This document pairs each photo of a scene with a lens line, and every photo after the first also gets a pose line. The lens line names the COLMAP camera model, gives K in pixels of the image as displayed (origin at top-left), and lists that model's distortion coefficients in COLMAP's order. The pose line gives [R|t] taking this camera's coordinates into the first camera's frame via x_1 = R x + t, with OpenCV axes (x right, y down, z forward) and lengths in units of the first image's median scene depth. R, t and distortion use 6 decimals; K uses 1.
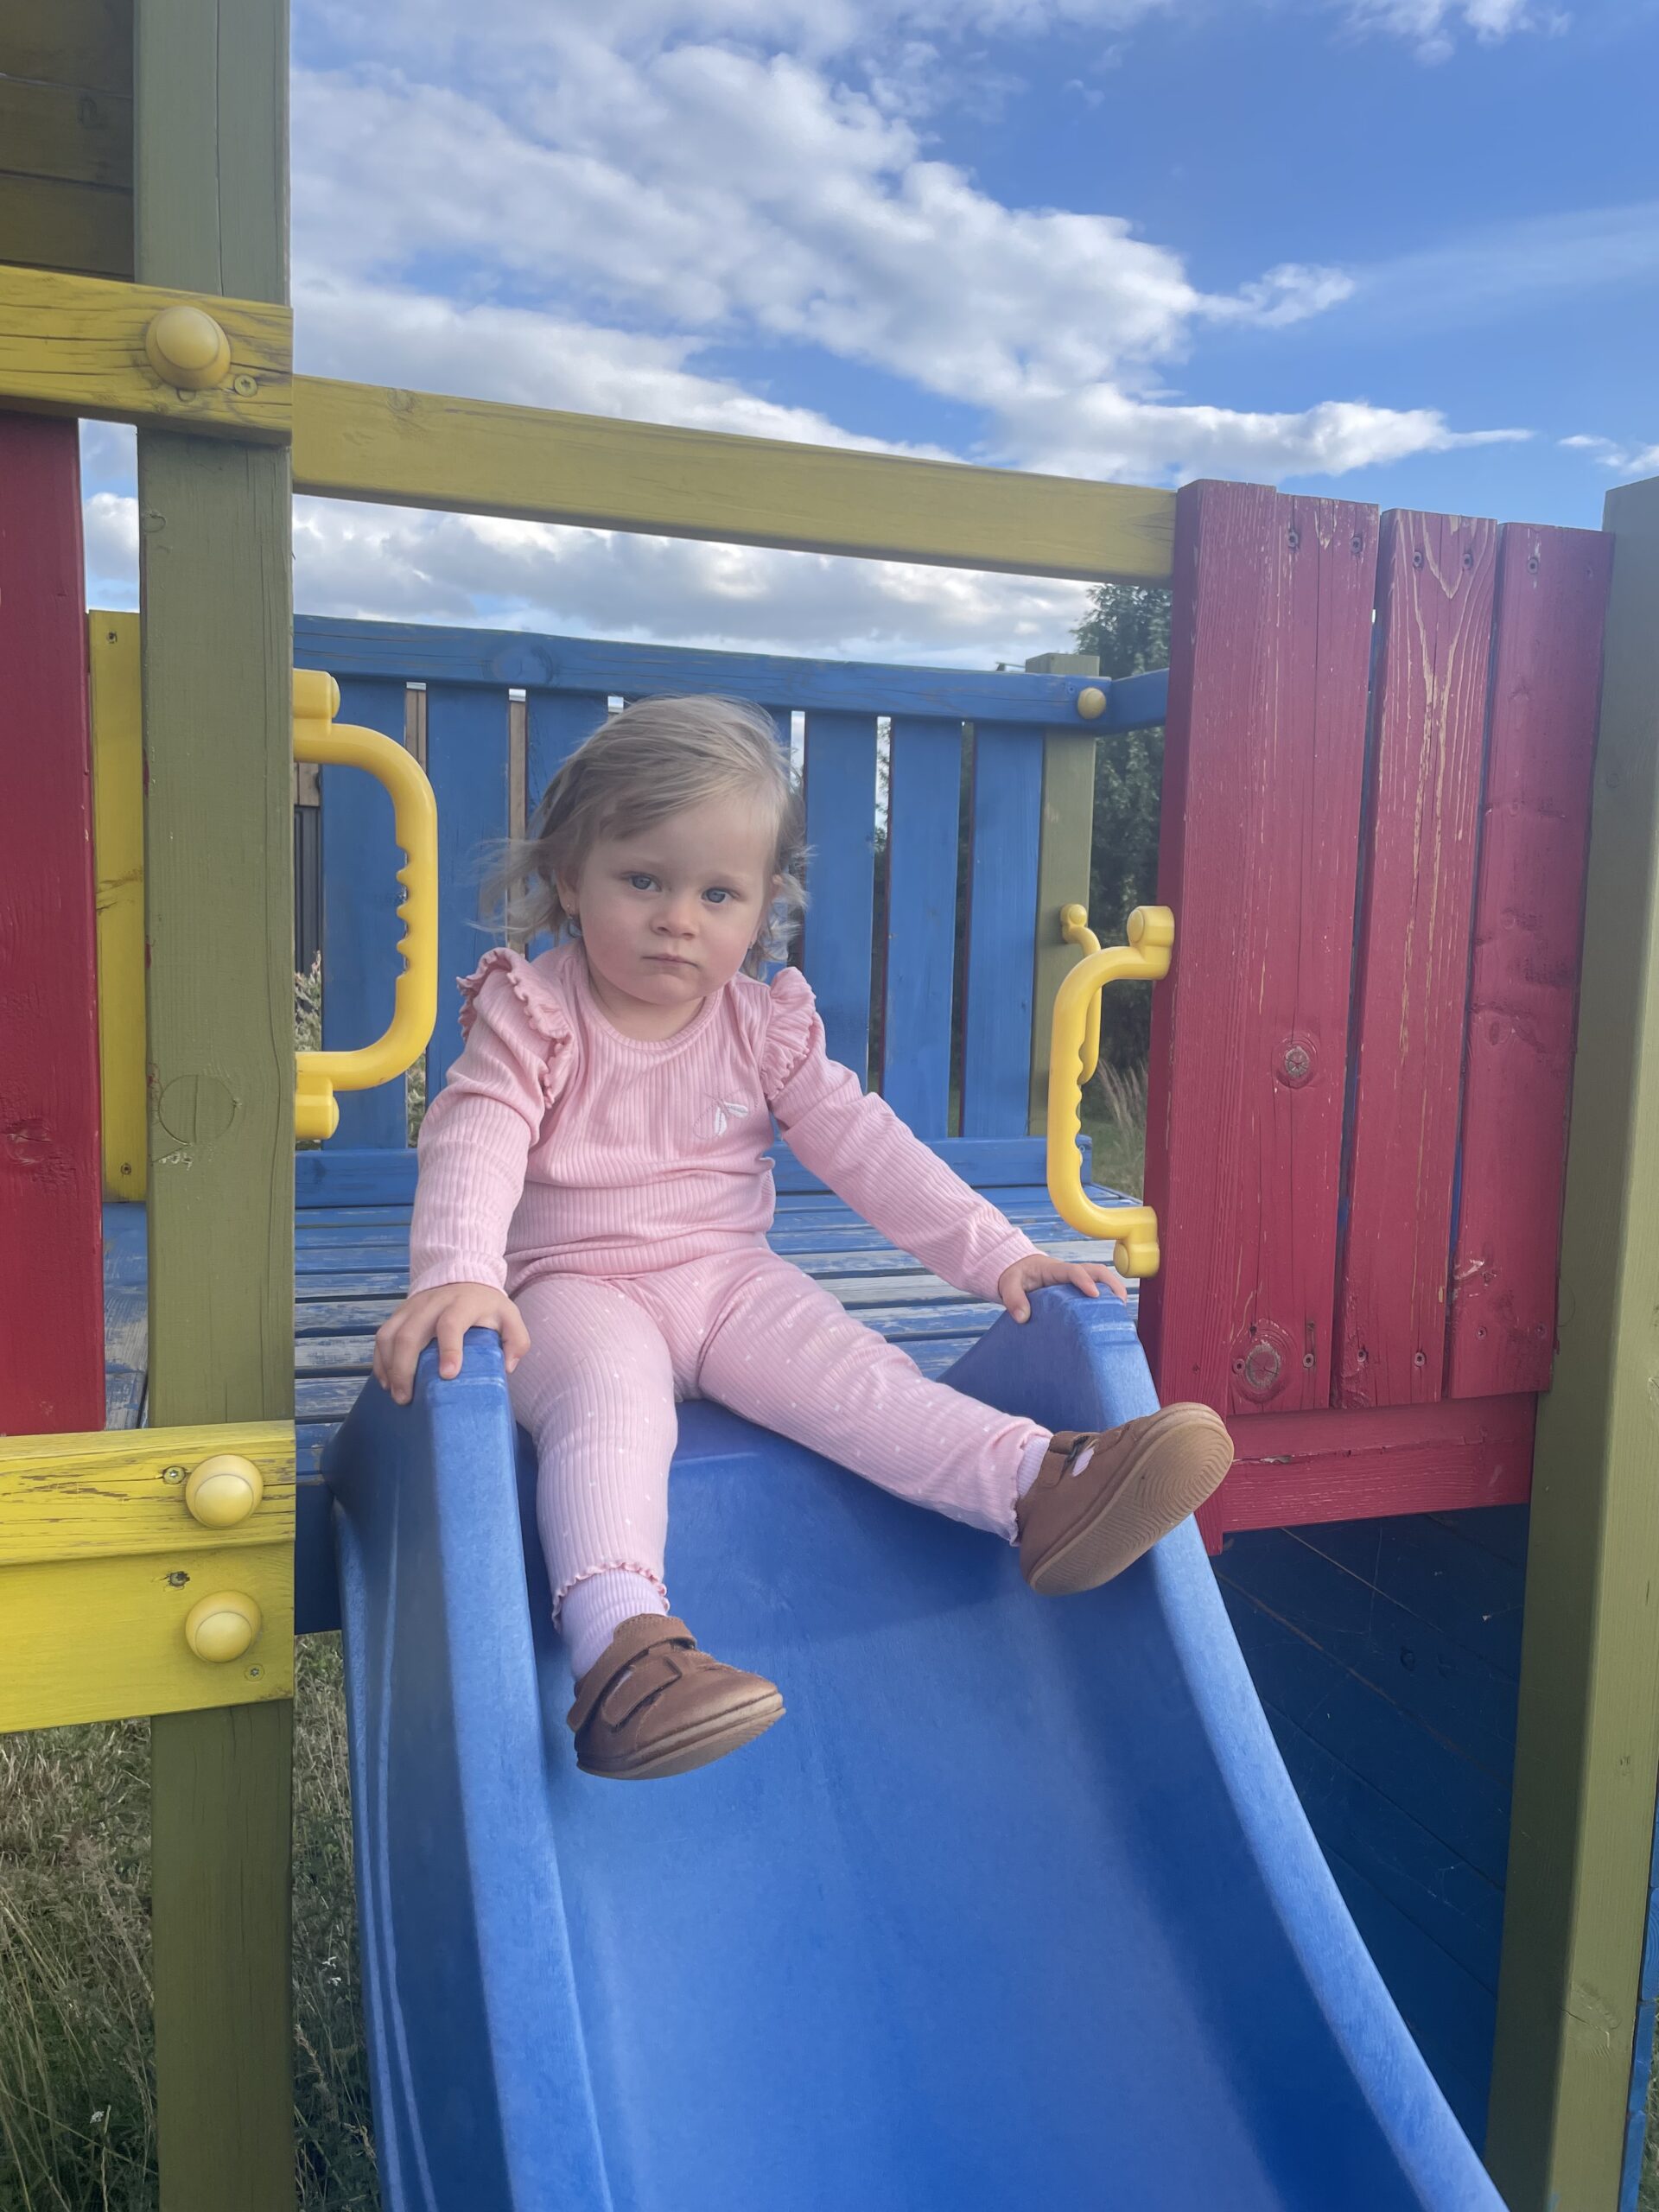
lens RADIAL K [[1670.2, 0, 829.2], [0, 1670.2, 1107.2], [0, 0, 1]] dist [0.007116, 0.001424]
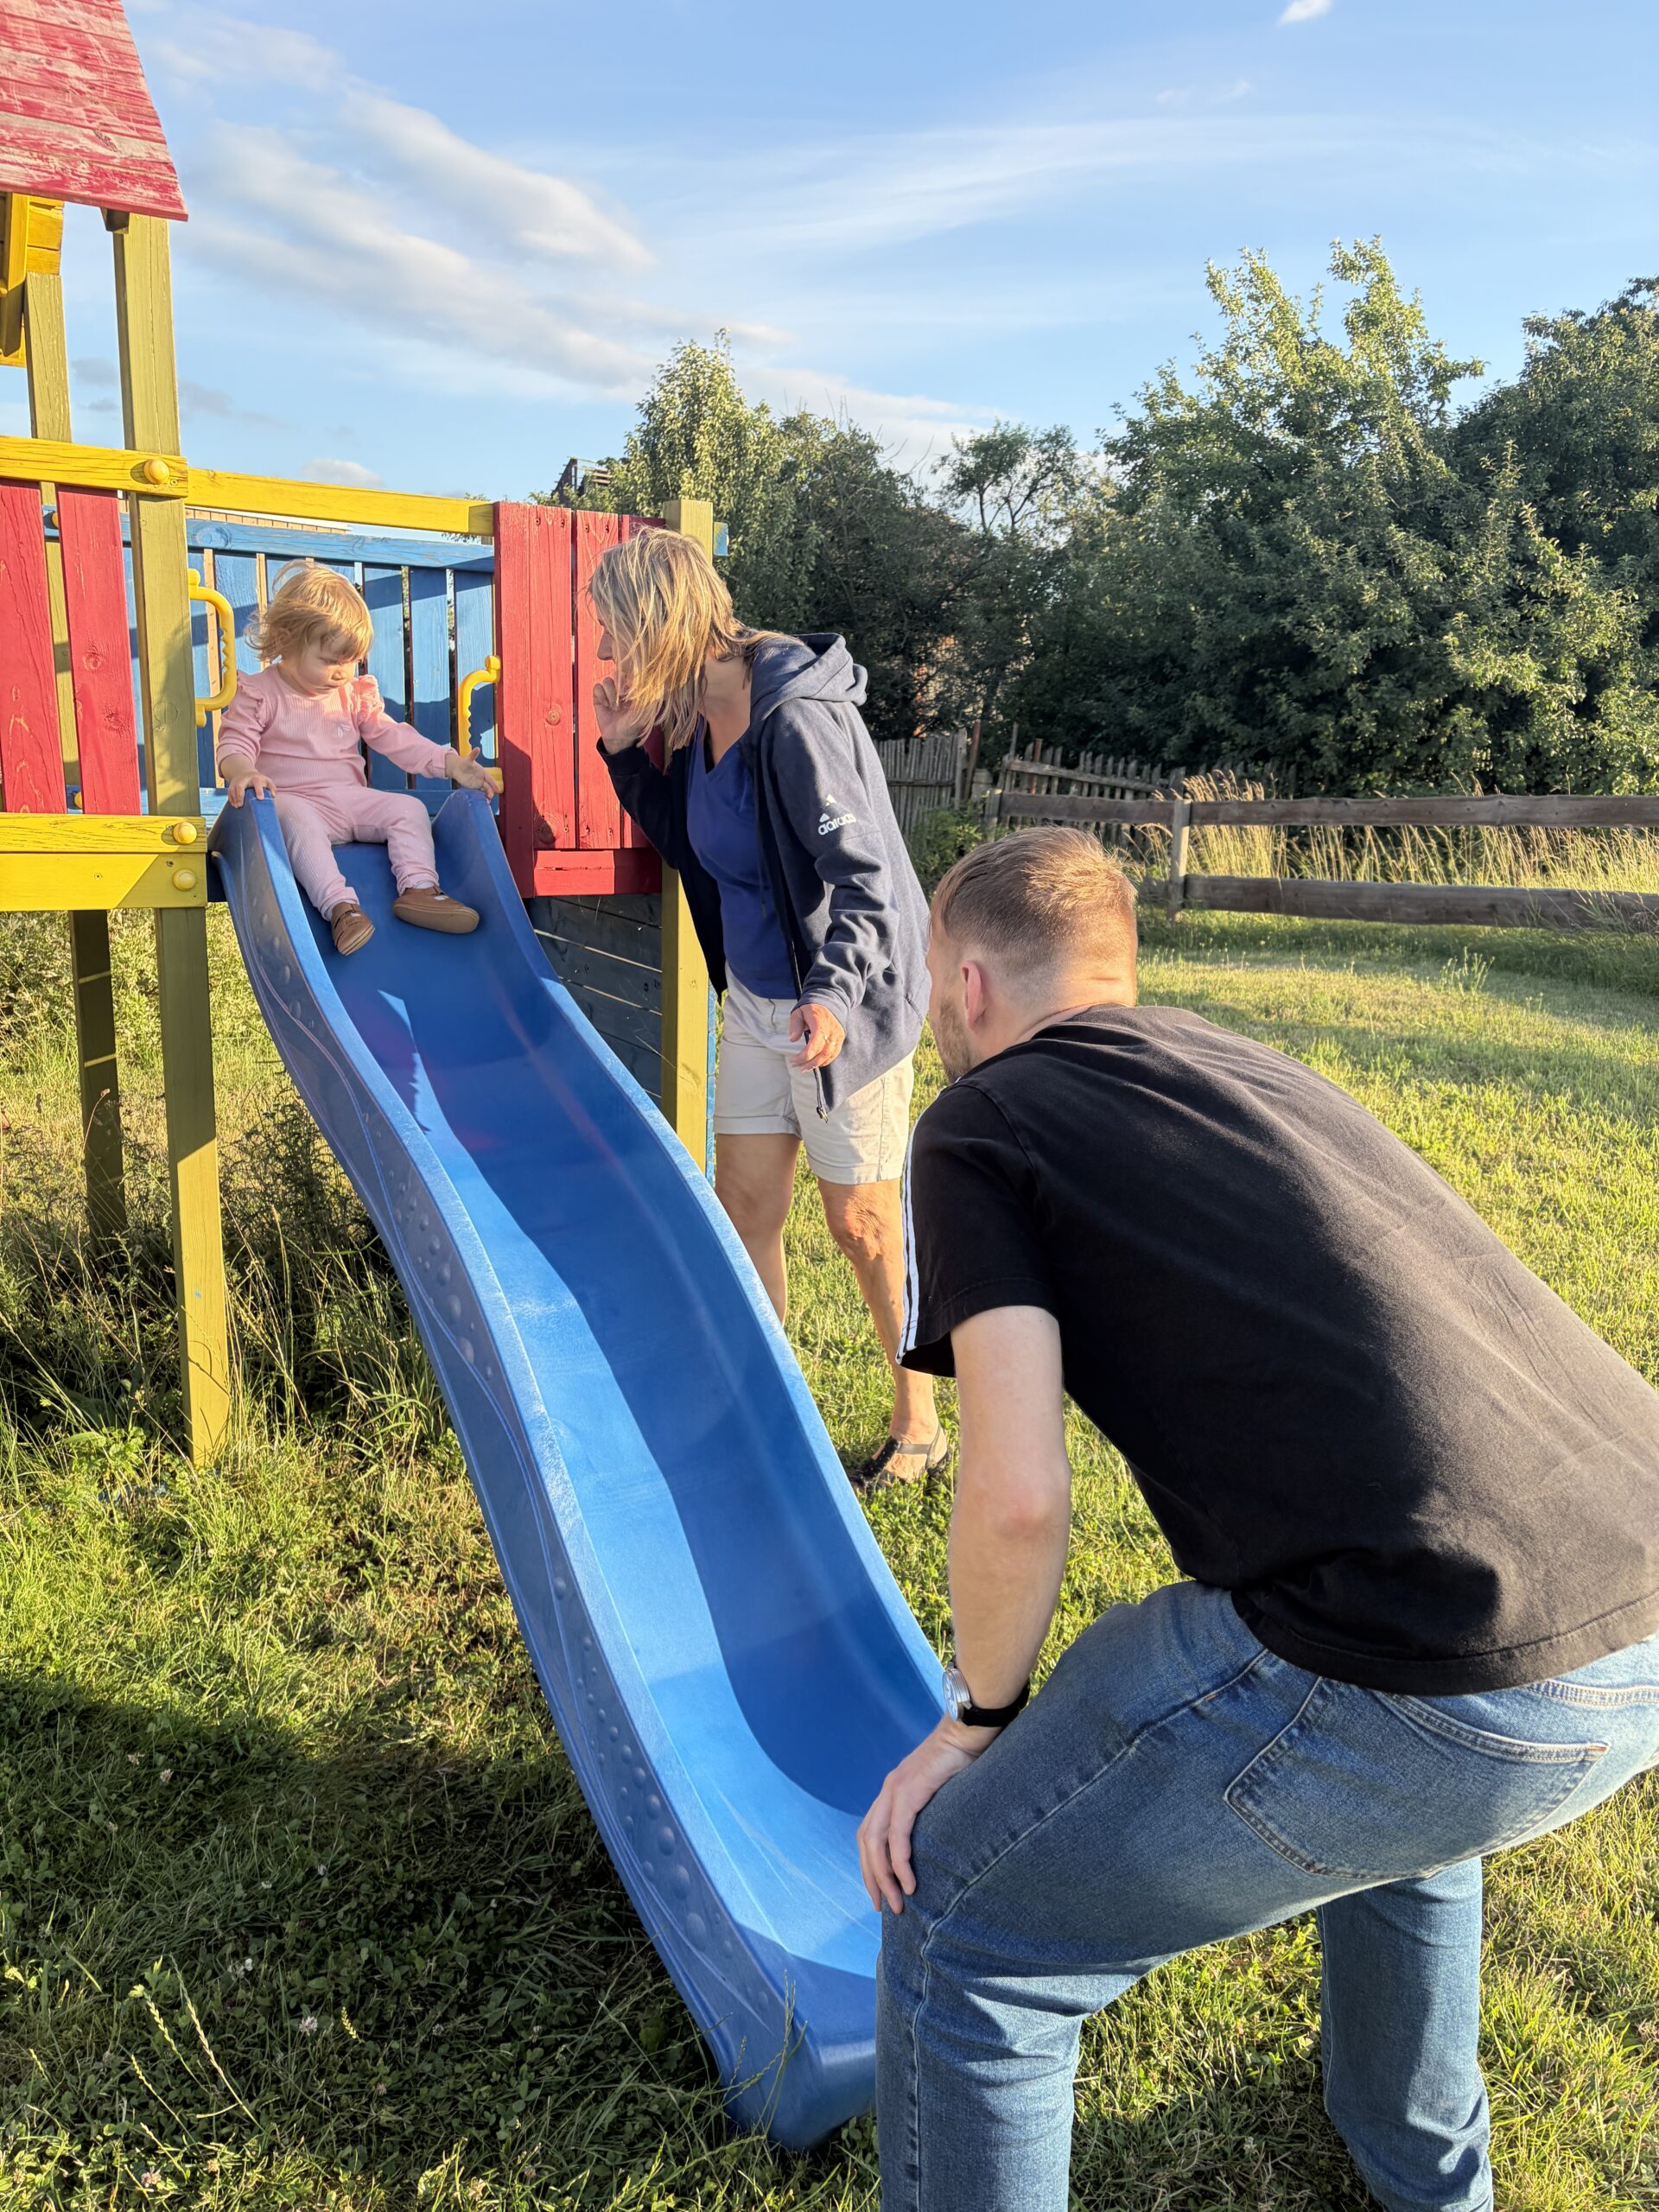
lens RADIAL K [[1673.3, 0, 828.5], [0, 1673.3, 1104.1], [0, 0, 1]] dist [0.009832, 0.001441]
pose [[0.971005, -0.051187, 0.233516, 0.046510], [0.024946, 0.993171, 0.113973, 0.318786], [-0.237755, -0.104843, 0.965650, -1.916844]]
